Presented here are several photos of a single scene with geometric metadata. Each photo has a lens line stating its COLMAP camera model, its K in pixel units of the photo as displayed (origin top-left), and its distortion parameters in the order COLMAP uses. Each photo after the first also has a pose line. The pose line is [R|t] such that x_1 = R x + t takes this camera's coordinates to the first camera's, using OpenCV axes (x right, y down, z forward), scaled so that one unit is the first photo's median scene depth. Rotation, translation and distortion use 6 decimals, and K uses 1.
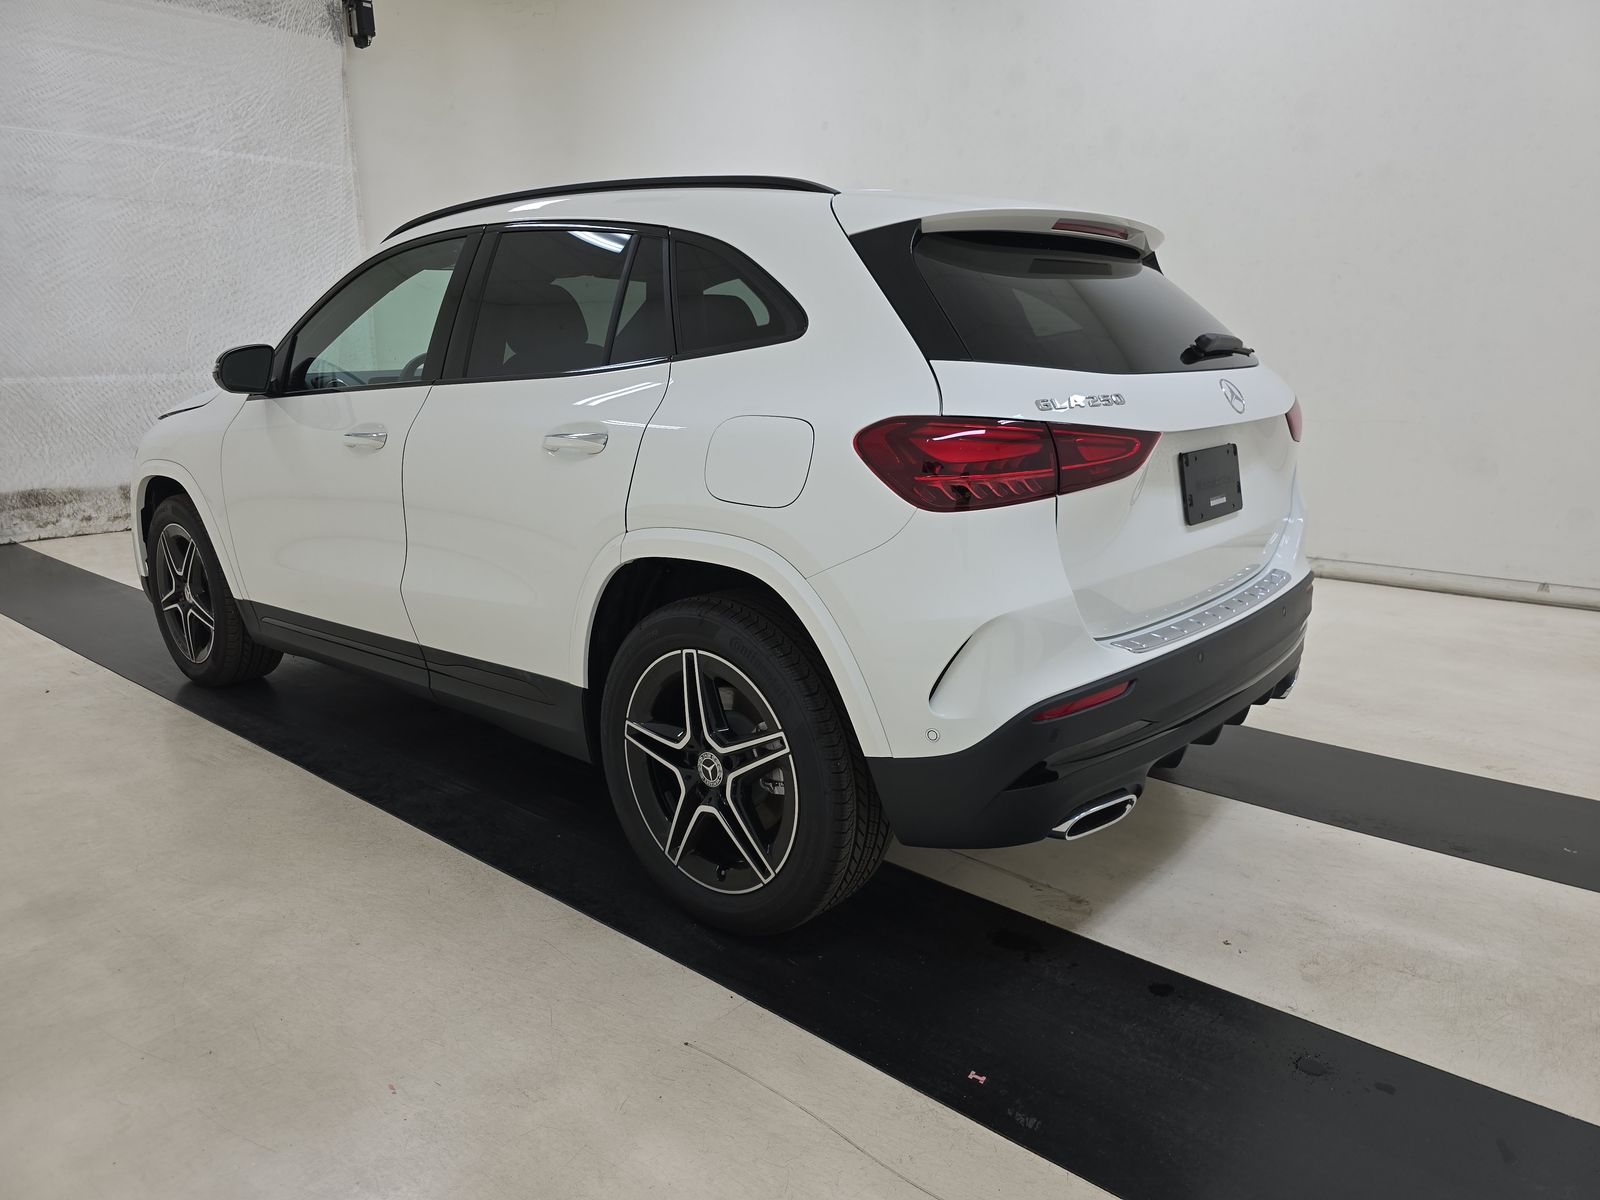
lens RADIAL K [[1076.0, 0, 800.5], [0, 1076.0, 596.1], [0, 0, 1]] dist [0.024650, -0.014164]
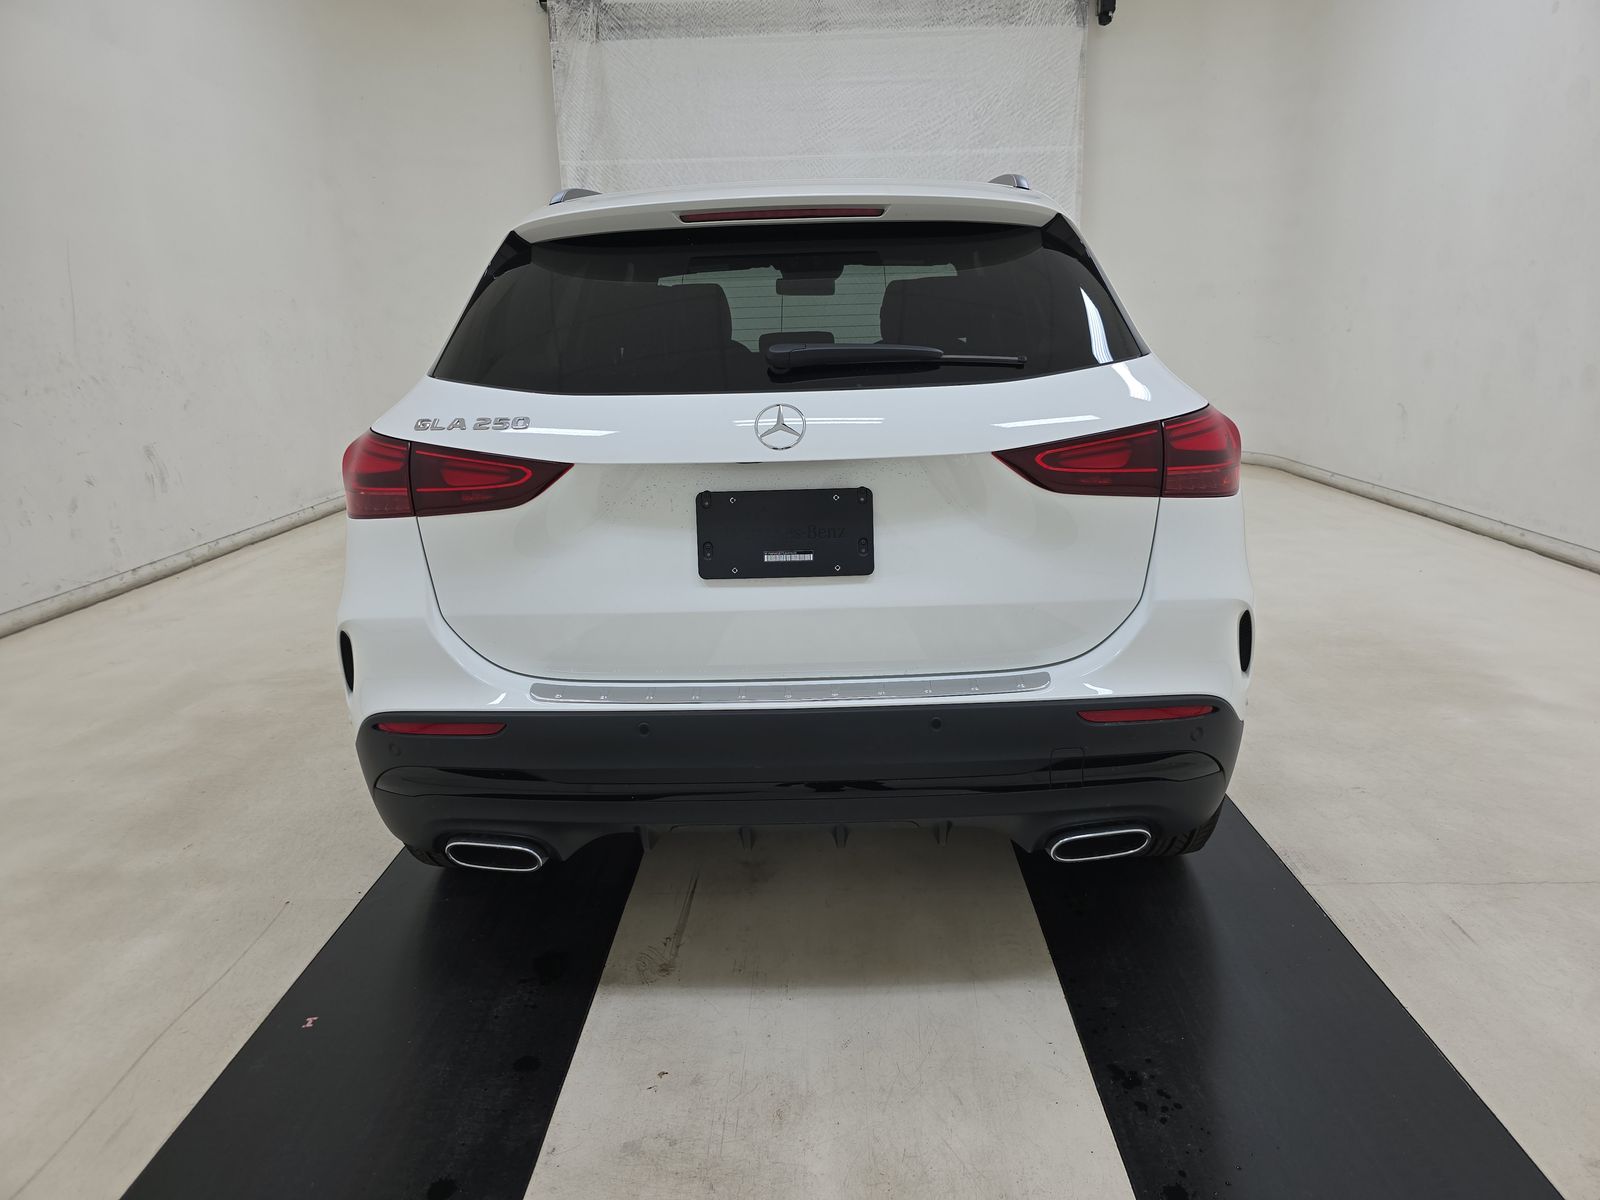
lens RADIAL K [[1076.0, 0, 799.0], [0, 1076.0, 595.5], [0, 0, 1]] dist [0.024650, -0.014164]
pose [[0.652217, 0.175625, -0.737407, 0.294750], [-0.149871, 0.983464, 0.101670, -0.042789], [0.743069, 0.044205, 0.667753, 0.146641]]
